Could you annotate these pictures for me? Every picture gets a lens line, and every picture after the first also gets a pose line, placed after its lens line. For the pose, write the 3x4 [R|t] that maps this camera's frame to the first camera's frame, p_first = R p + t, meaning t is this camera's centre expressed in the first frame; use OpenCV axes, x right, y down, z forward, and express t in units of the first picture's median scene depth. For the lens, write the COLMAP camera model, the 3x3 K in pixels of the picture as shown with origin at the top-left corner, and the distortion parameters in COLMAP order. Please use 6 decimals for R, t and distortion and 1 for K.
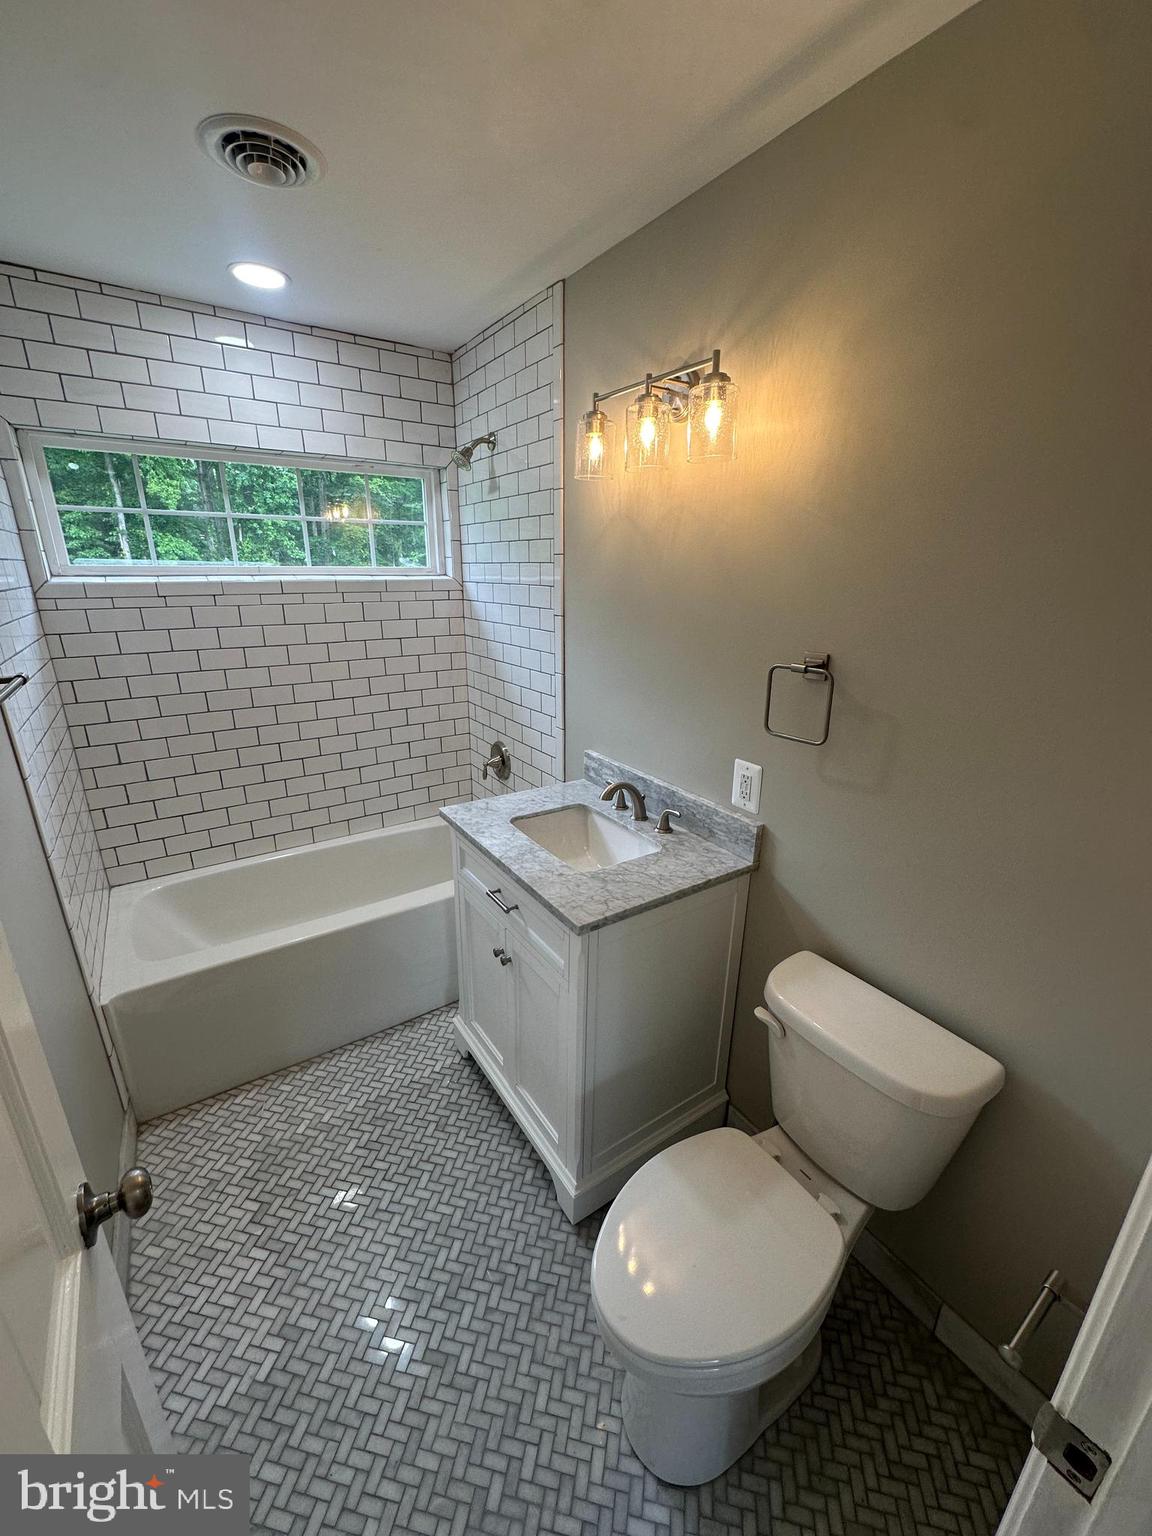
lens RADIAL K [[611.8, 0, 568.6], [0, 611.8, 770.0], [0, 0, 1]] dist [-0.002730, 0.000067]
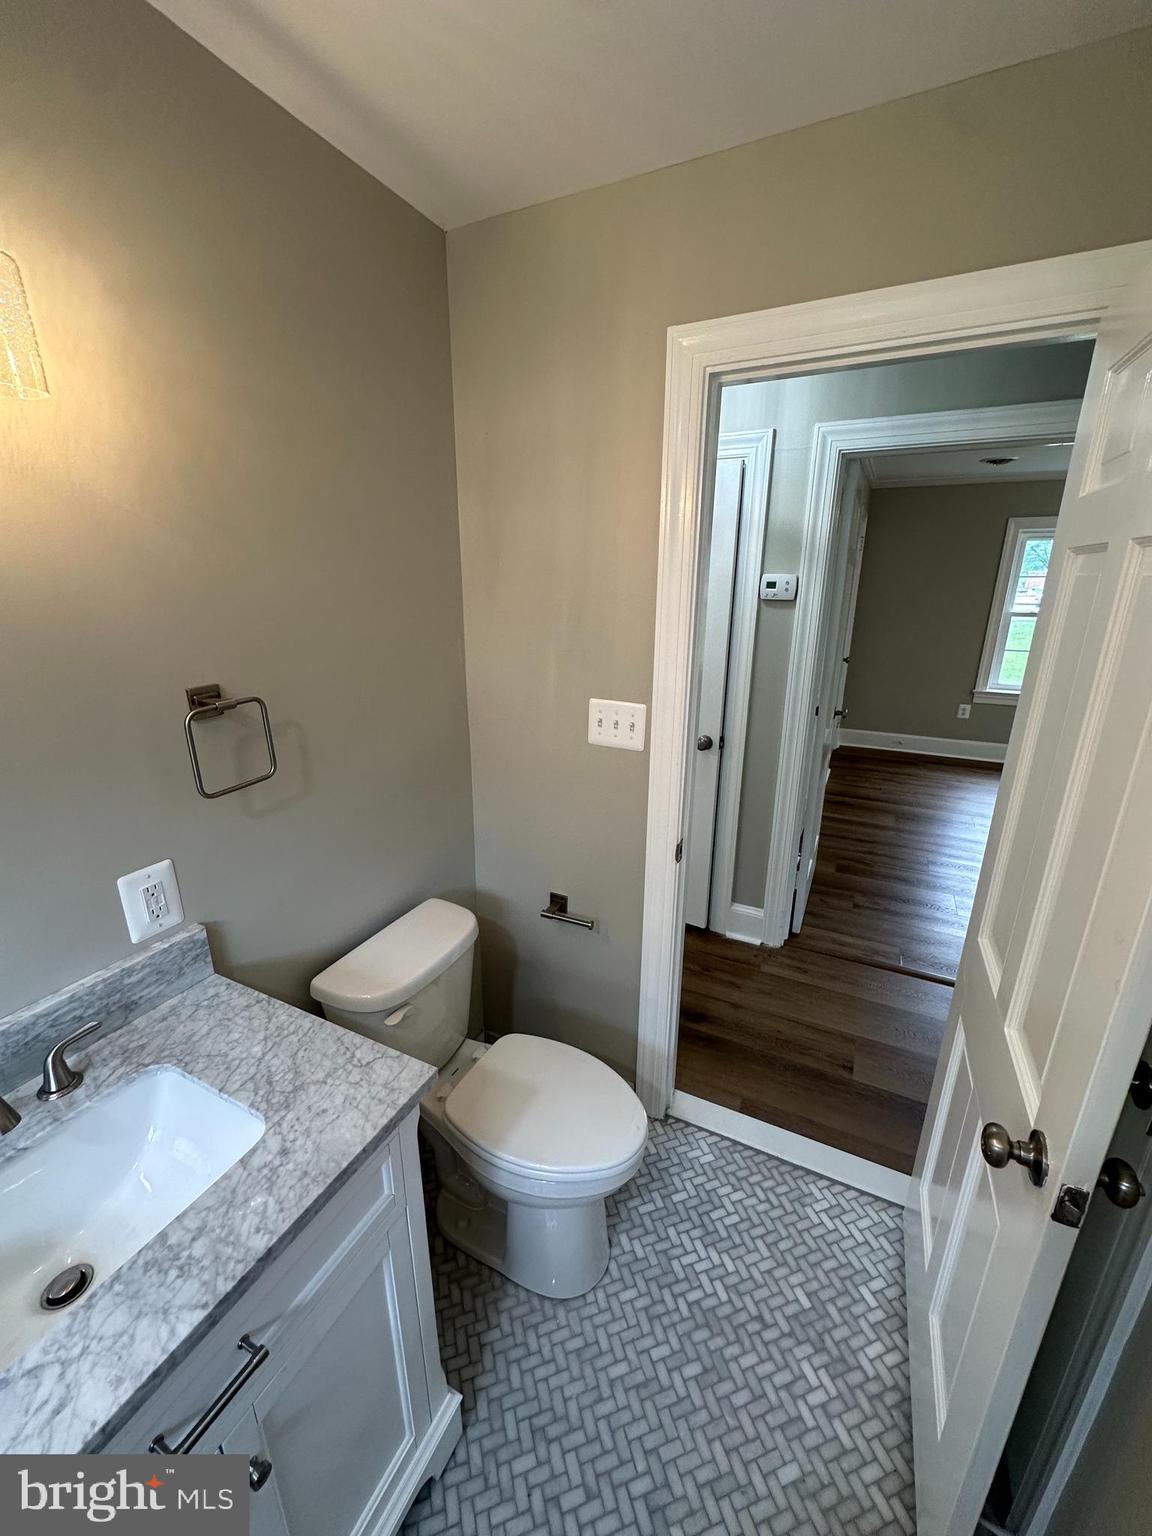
lens RADIAL K [[611.8, 0, 578.0], [0, 611.8, 771.4], [0, 0, 1]] dist [-0.002730, 0.000067]
pose [[-0.504751, -0.273329, 0.818852, -0.427467], [0.266806, 0.852718, 0.449096, -0.251229], [-0.821000, 0.445156, -0.357484, 0.709680]]
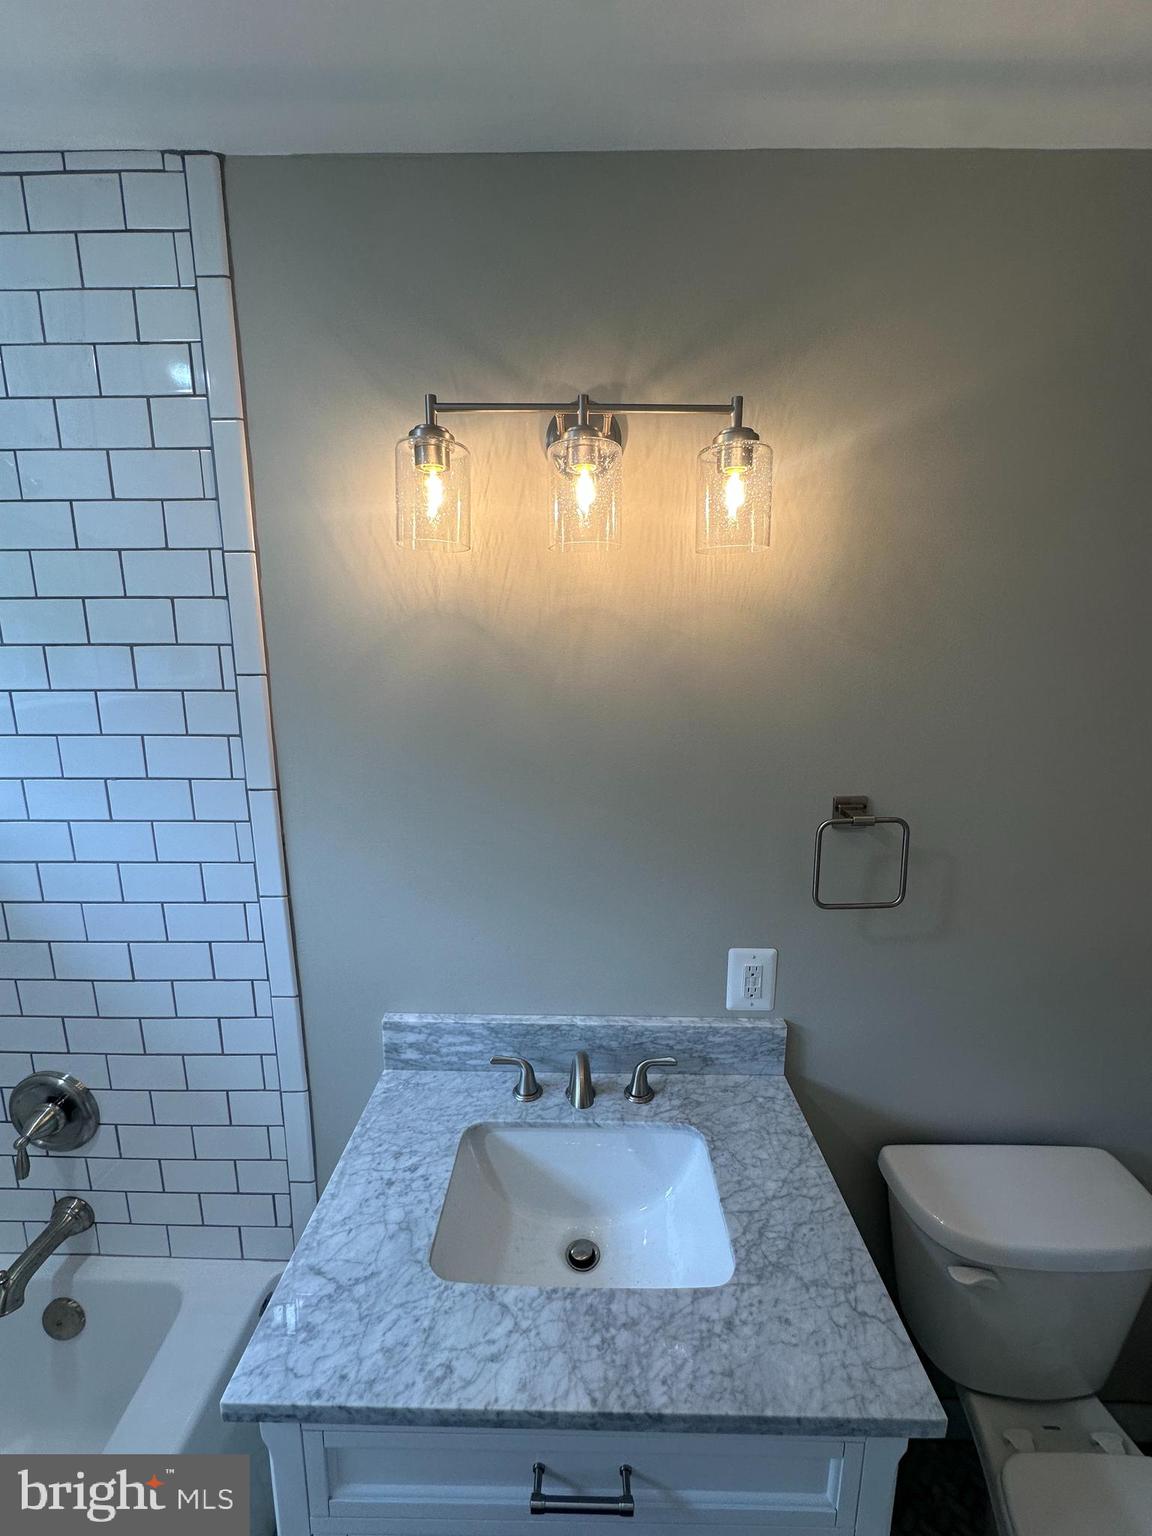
lens RADIAL K [[611.8, 0, 576.6], [0, 611.8, 771.3], [0, 0, 1]] dist [-0.002730, 0.000067]
pose [[0.561232, -0.158404, 0.812359, -0.348973], [0.266438, 0.963844, 0.003868, -0.247746], [-0.783600, 0.214273, 0.583145, 0.613770]]
